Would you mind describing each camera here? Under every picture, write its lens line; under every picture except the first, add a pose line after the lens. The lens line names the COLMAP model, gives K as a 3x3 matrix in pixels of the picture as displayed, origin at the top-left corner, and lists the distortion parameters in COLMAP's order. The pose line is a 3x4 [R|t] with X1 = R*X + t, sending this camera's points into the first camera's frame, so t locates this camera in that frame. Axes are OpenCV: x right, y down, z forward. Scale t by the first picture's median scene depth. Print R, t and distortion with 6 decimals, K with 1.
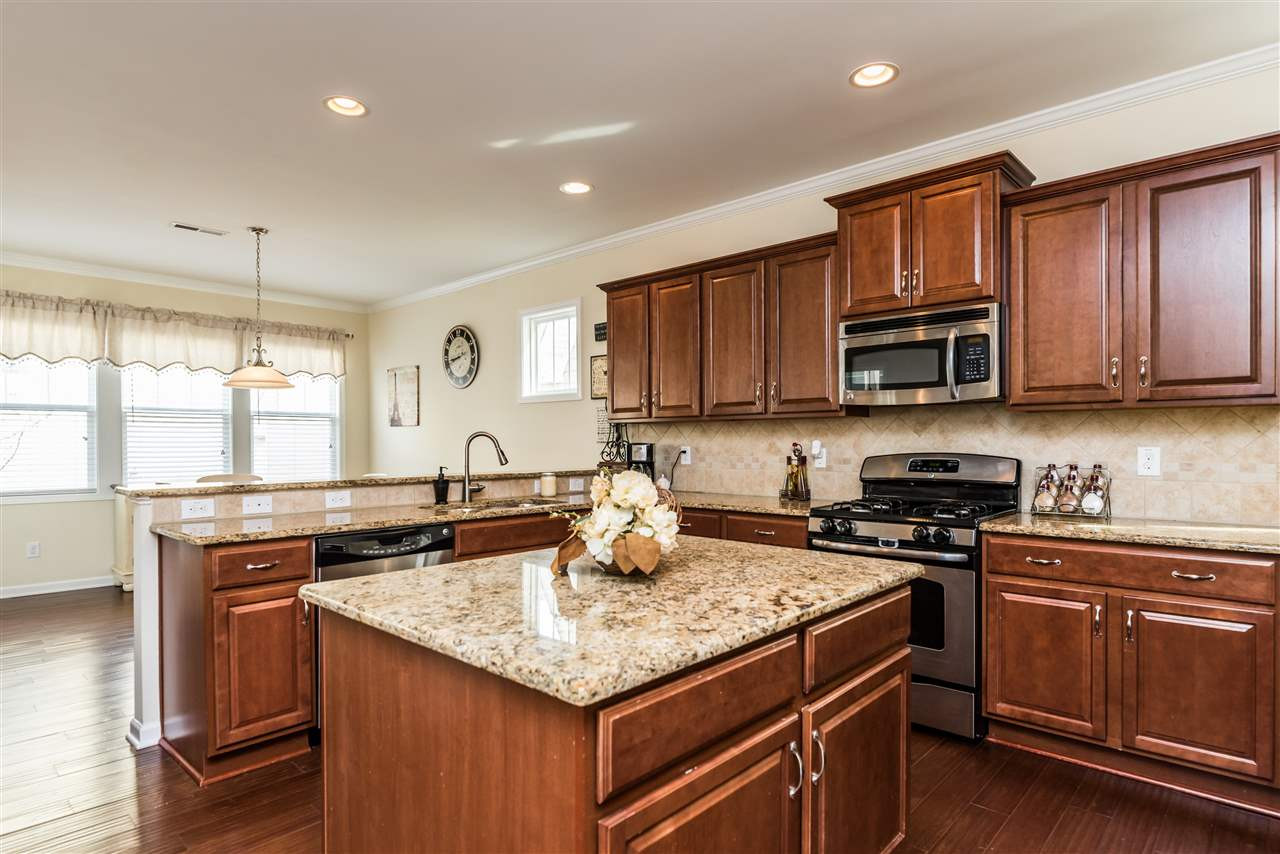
lens RADIAL K [[689.0, 0, 642.3], [0, 689.0, 448.1], [0, 0, 1]] dist [-0.003454, -0.000858]
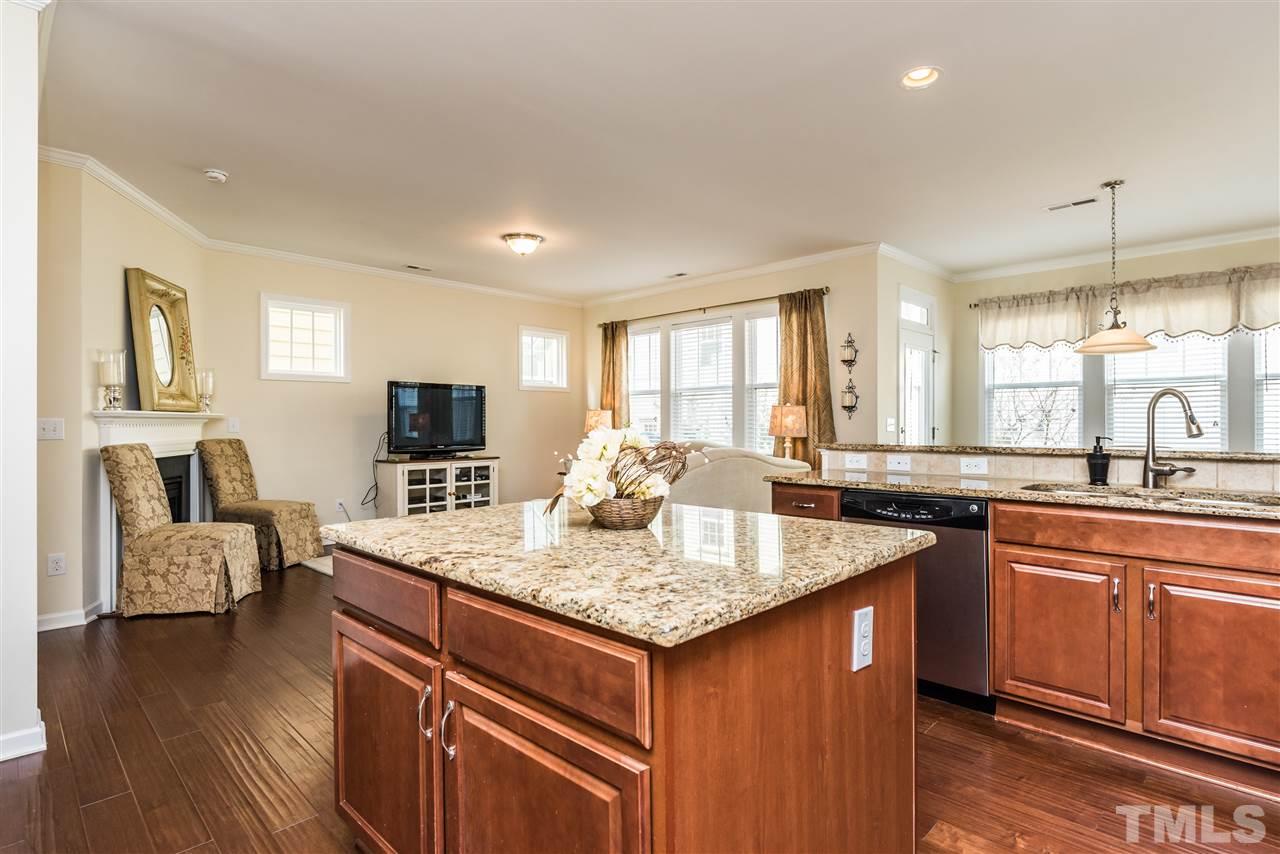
lens RADIAL K [[656.0, 0, 643.2], [0, 656.0, 419.9], [0, 0, 1]] dist [0.000370, -0.000195]
pose [[-0.028265, -0.001173, -0.999600, 0.443898], [-0.005405, 0.999985, -0.001021, 0.010767], [0.999586, 0.005374, -0.028271, 0.484164]]
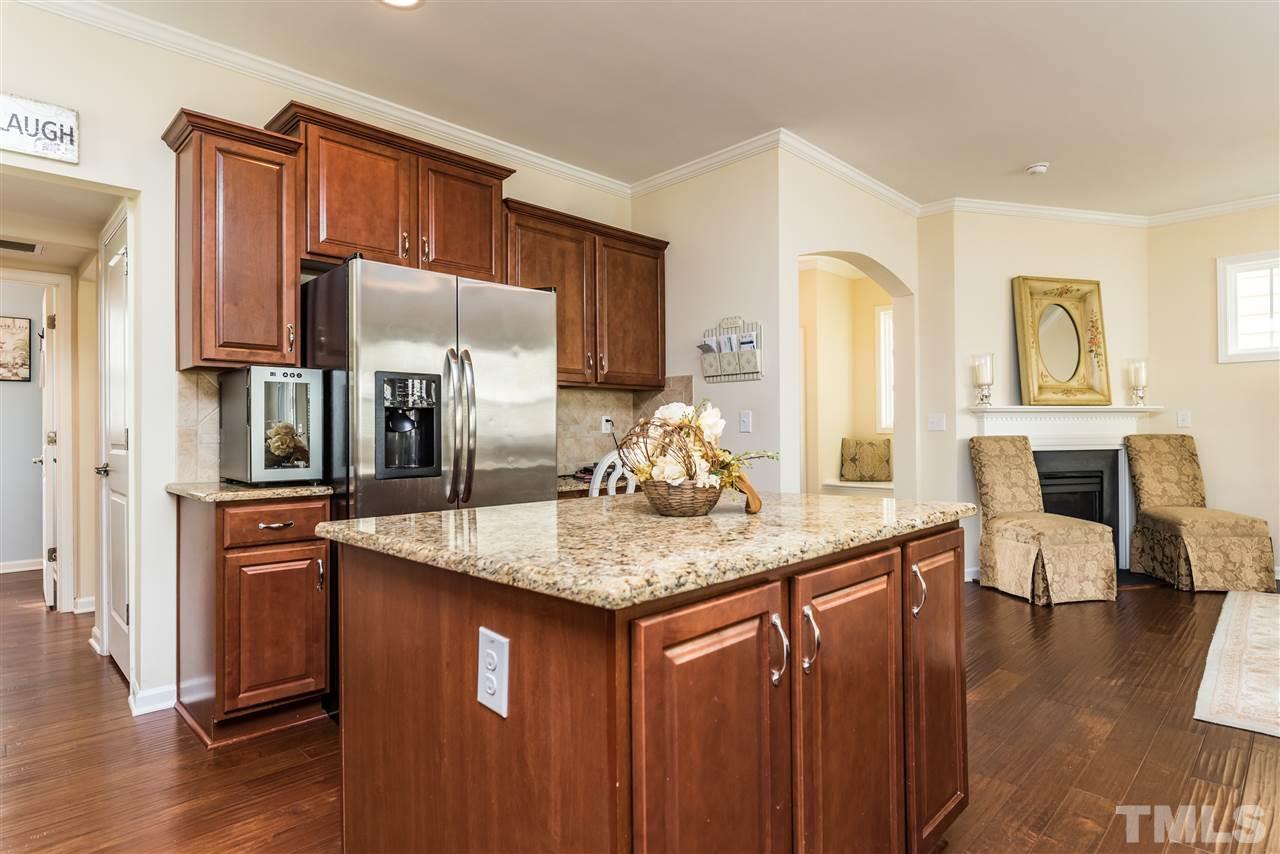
lens RADIAL K [[677.2, 0, 647.7], [0, 677.2, 429.8], [0, 0, 1]] dist [-0.016864, -0.000552]
pose [[-0.999447, 0.008934, 0.032032, -0.002372], [0.009157, 0.999935, 0.006817, 0.029149], [-0.031969, 0.007107, -0.999464, 0.878937]]
